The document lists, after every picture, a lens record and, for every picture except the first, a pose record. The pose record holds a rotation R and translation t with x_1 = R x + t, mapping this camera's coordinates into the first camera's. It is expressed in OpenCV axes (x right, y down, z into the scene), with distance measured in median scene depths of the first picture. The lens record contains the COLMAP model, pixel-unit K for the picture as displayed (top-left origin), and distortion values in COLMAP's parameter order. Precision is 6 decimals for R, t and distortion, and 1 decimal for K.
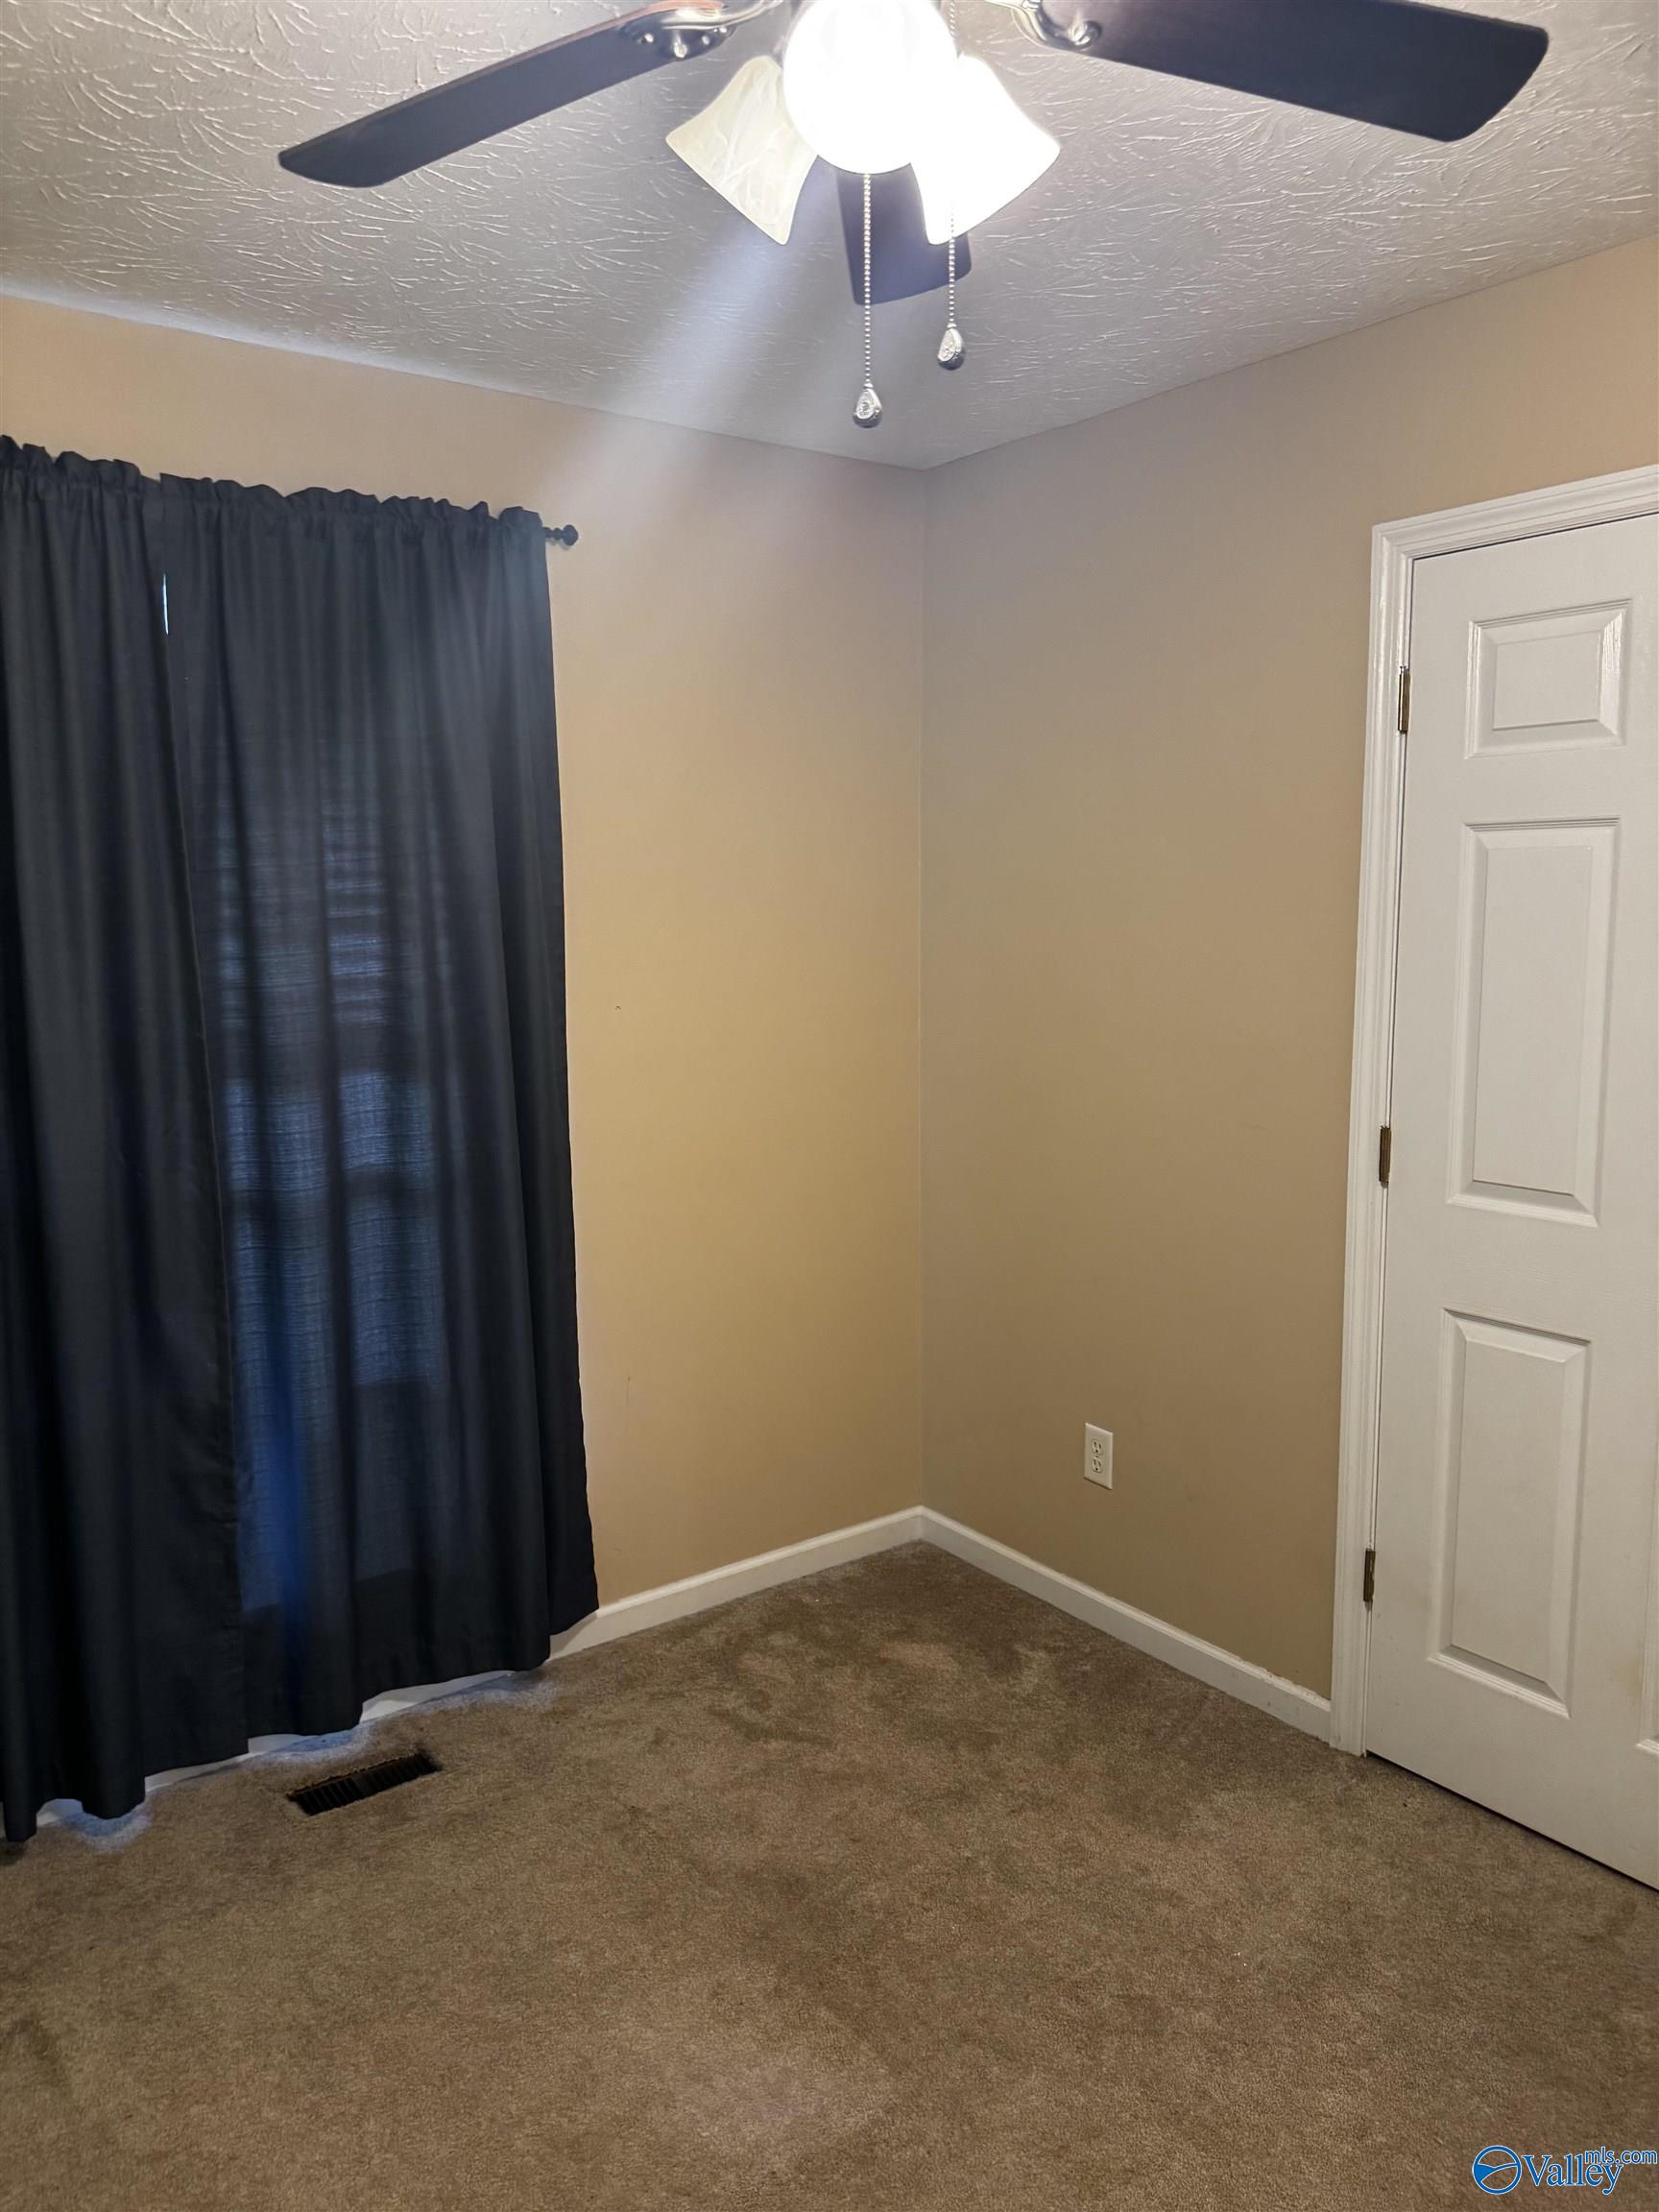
lens RADIAL K [[1566.1, 0, 824.6], [0, 1566.1, 1093.4], [0, 0, 1]] dist [0.004182, -0.006943]
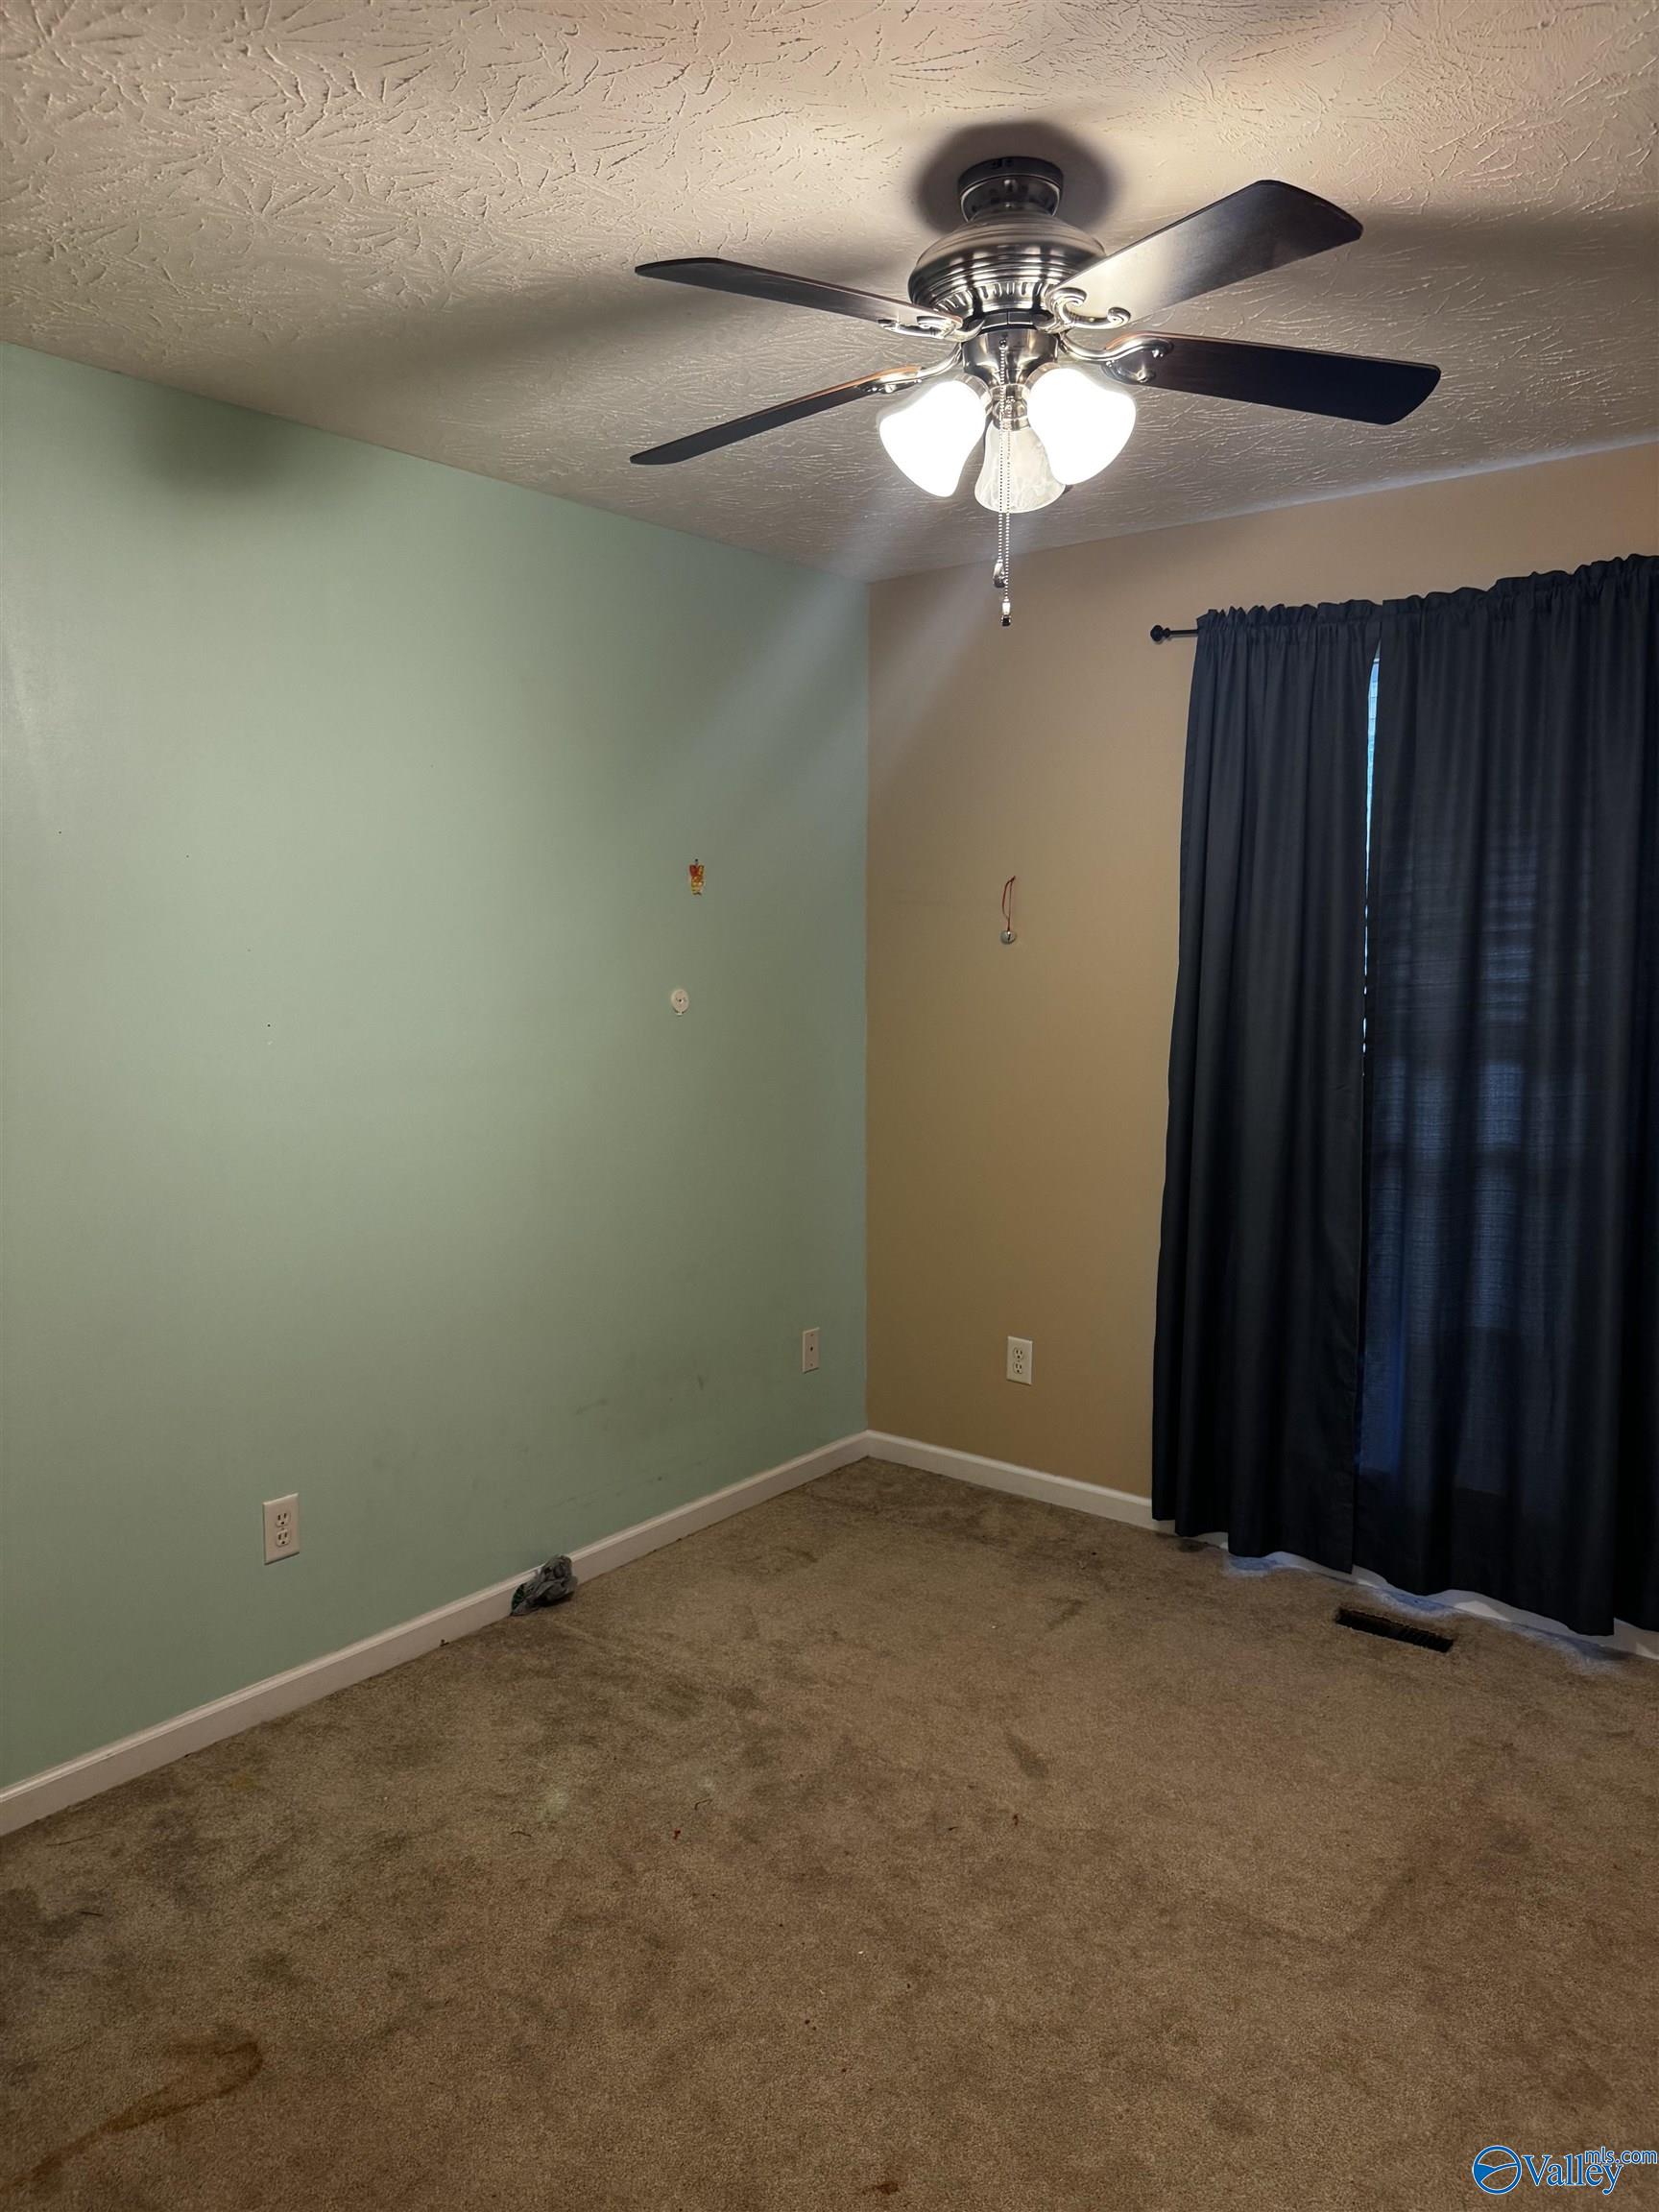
lens RADIAL K [[1566.1, 0, 819.9], [0, 1566.1, 1118.1], [0, 0, 1]] dist [0.004182, -0.006943]
pose [[0.253444, 0.117400, -0.960200, 0.725235], [-0.118668, 0.988884, 0.089585, -0.017556], [0.960044, 0.091240, 0.264559, 0.198930]]
